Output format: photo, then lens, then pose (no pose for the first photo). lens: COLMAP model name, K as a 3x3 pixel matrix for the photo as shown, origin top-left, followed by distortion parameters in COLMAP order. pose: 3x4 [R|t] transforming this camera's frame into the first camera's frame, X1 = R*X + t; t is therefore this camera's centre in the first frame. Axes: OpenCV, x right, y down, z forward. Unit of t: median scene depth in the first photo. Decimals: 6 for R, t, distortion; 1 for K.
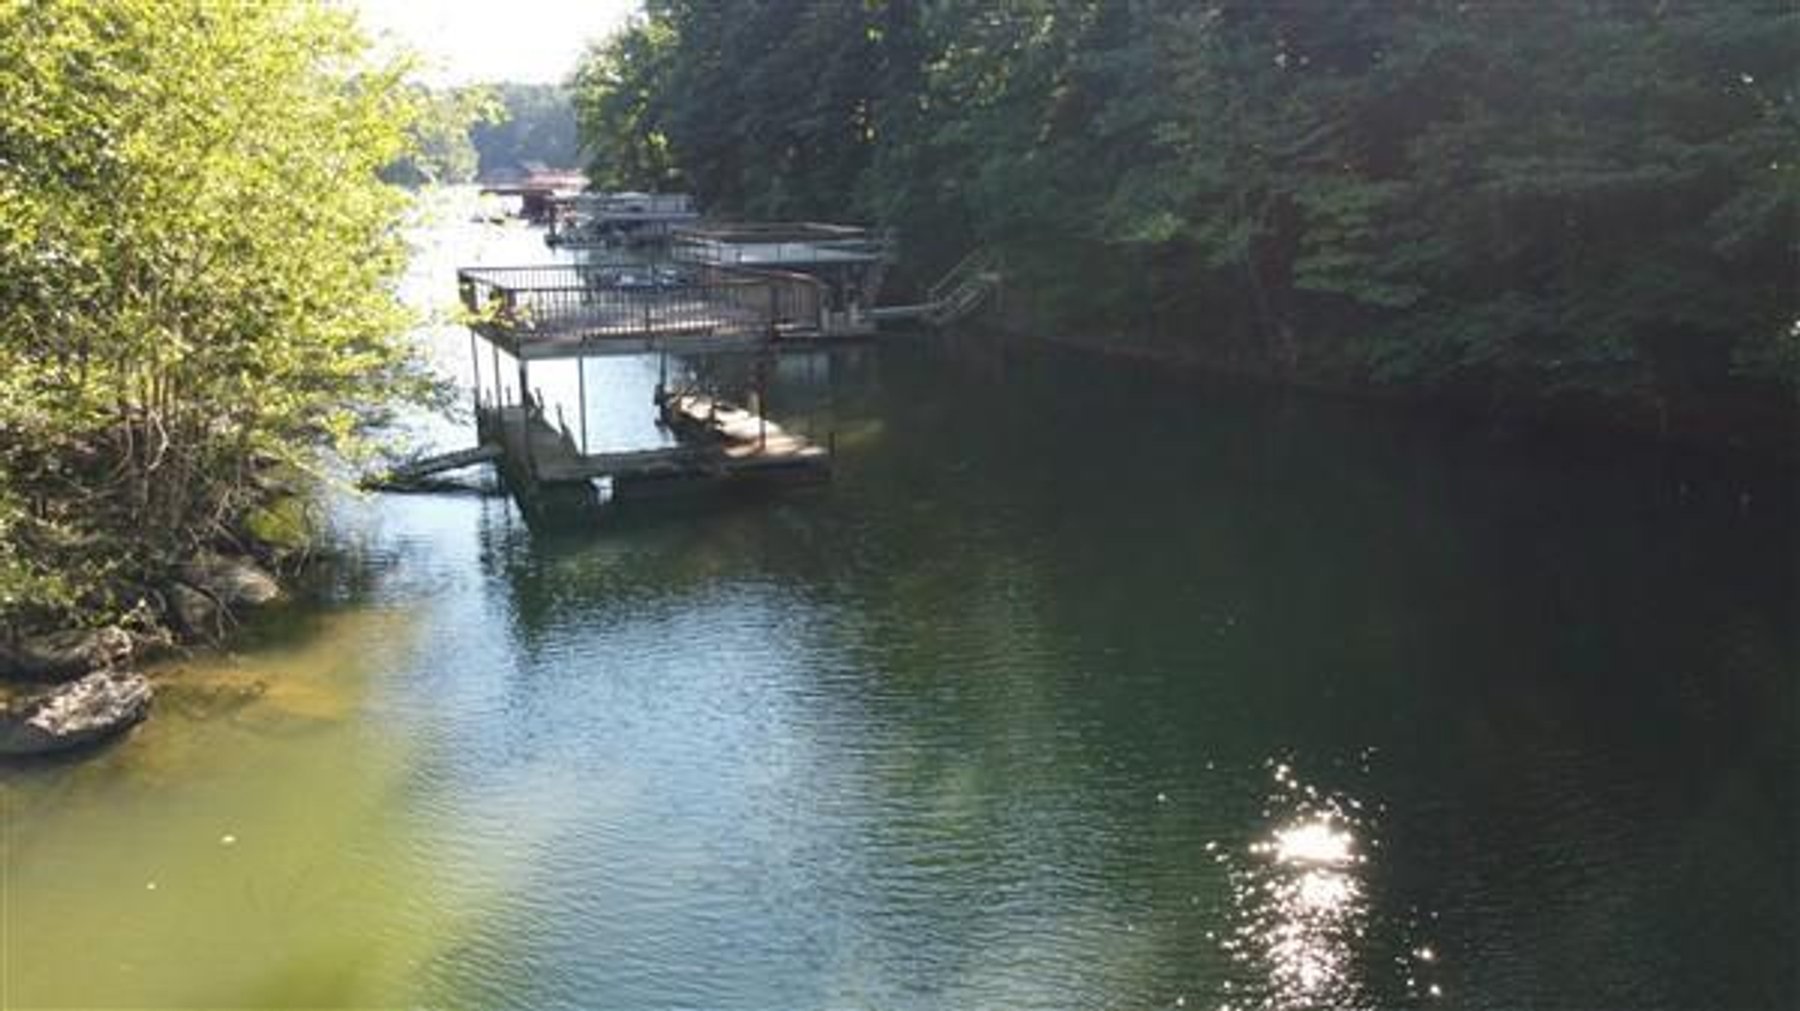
lens RADIAL K [[1336.9, 0, 900.0], [0, 1336.9, 505.5], [0, 0, 1]] dist [-0.001572, 0.000650]
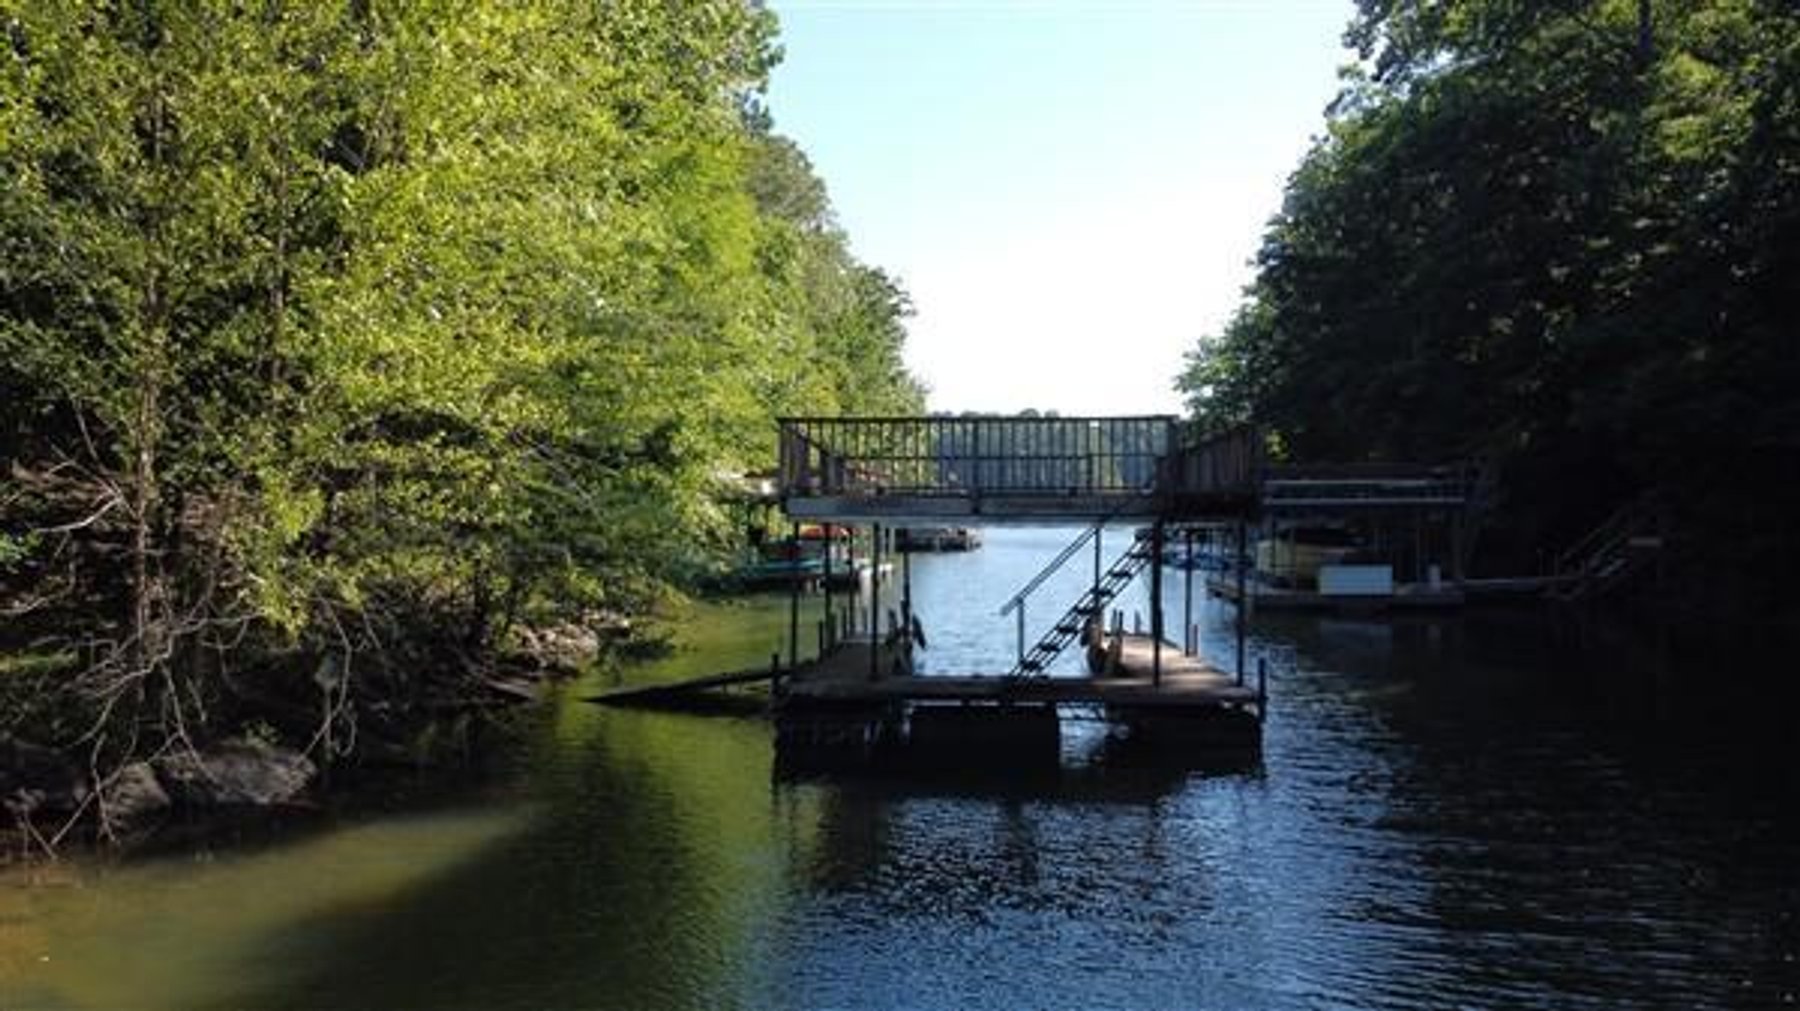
lens RADIAL K [[1336.9, 0, 900.0], [0, 1336.9, 505.5], [0, 0, 1]] dist [-0.001572, 0.000650]
pose [[0.896444, -0.010375, -0.443036, 0.045222], [-0.092748, 0.973193, -0.210459, 0.011058], [0.433344, 0.229755, 0.871450, 0.295560]]
